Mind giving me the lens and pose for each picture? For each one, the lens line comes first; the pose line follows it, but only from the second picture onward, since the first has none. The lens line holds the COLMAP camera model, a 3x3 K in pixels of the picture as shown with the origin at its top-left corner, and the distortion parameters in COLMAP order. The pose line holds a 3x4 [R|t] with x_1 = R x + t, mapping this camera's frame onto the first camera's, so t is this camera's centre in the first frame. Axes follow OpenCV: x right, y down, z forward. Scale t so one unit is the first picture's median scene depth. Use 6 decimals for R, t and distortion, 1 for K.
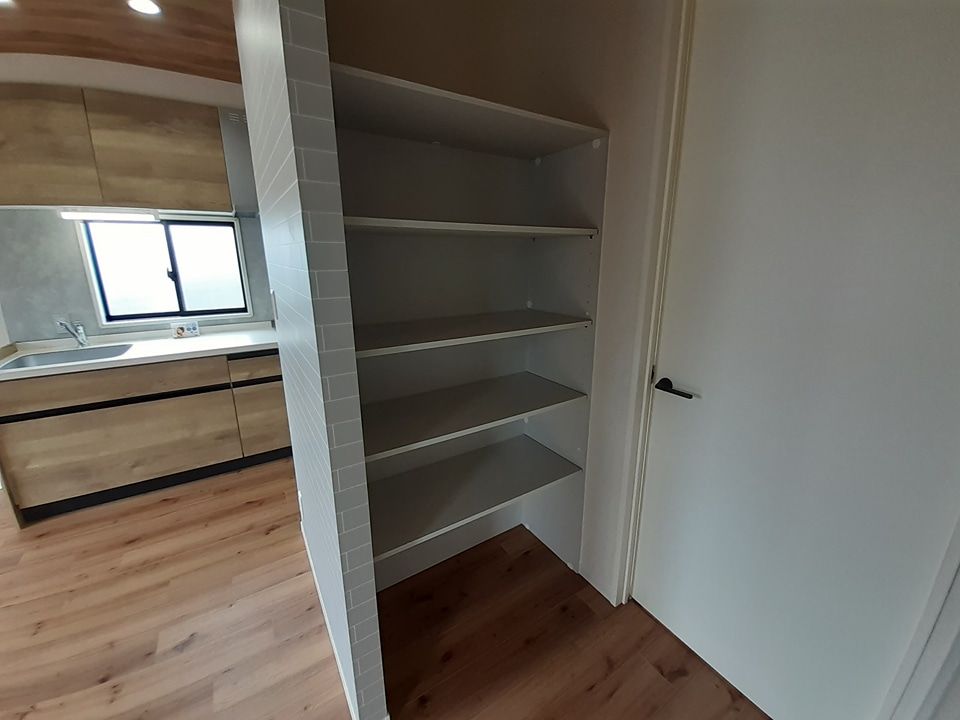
lens RADIAL K [[387.9, 0, 487.2], [0, 387.9, 356.5], [0, 0, 1]] dist [-0.015785, -0.003653]
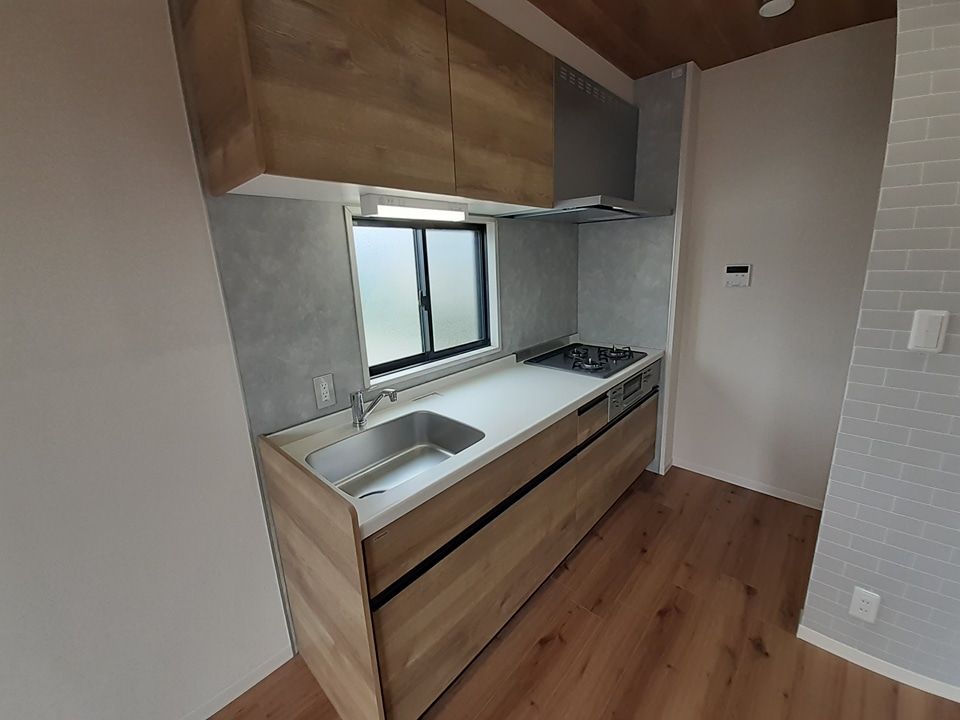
lens RADIAL K [[387.9, 0, 481.0], [0, 387.9, 355.7], [0, 0, 1]] dist [-0.015785, -0.003653]
pose [[0.970404, -0.094639, 0.222170, -1.023271], [0.098932, 0.995060, -0.008251, -0.115782], [-0.220291, 0.029986, 0.974973, 0.351848]]
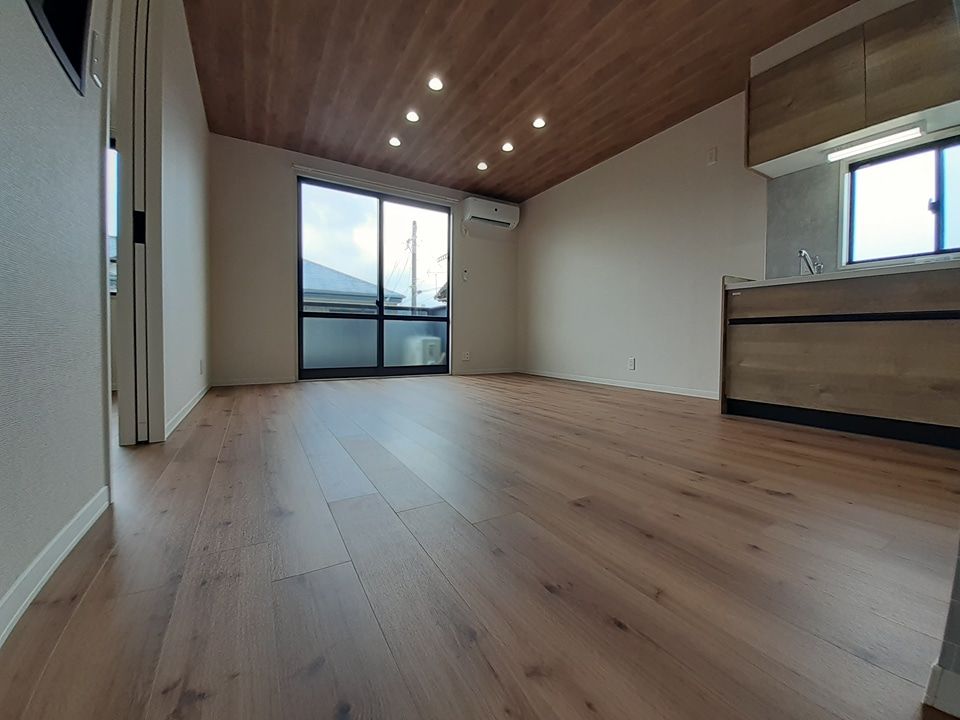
lens RADIAL K [[387.9, 0, 479.7], [0, 387.9, 355.2], [0, 0, 1]] dist [-0.015785, -0.003653]
pose [[-0.049120, 0.045639, -0.997750, 0.057867], [-0.242843, 0.968433, 0.056254, 0.341111], [0.968821, 0.245060, -0.036486, 0.175912]]
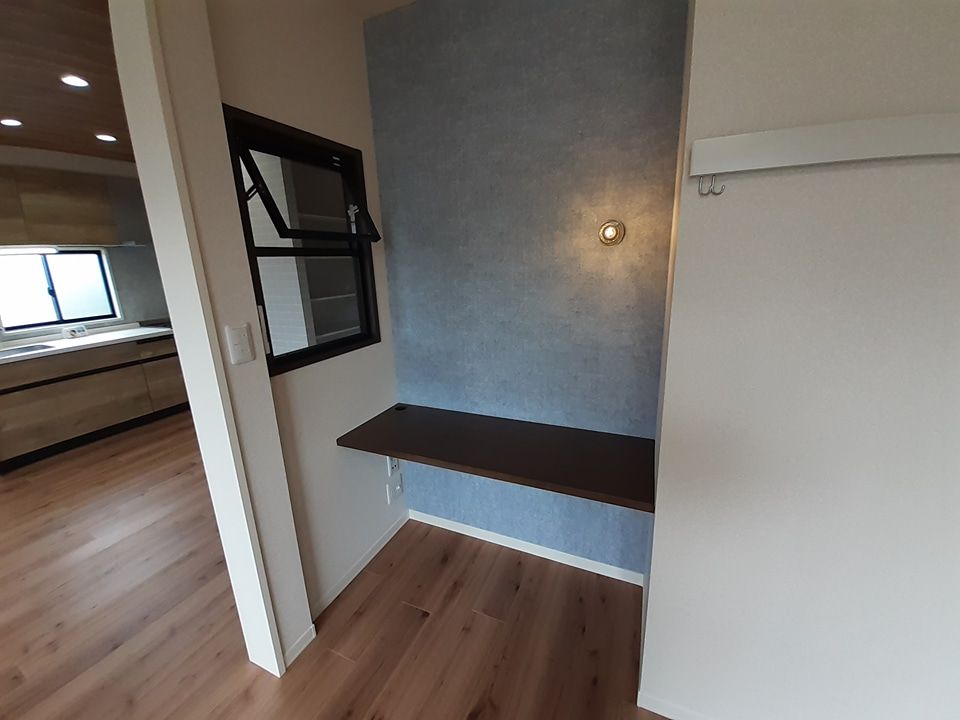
lens RADIAL K [[387.9, 0, 483.9], [0, 387.9, 355.4], [0, 0, 1]] dist [-0.015785, -0.003653]
pose [[0.841975, -0.155105, 0.516741, -0.326433], [0.163963, 0.986046, 0.028812, 0.233722], [-0.513999, 0.060468, 0.855657, -0.968245]]
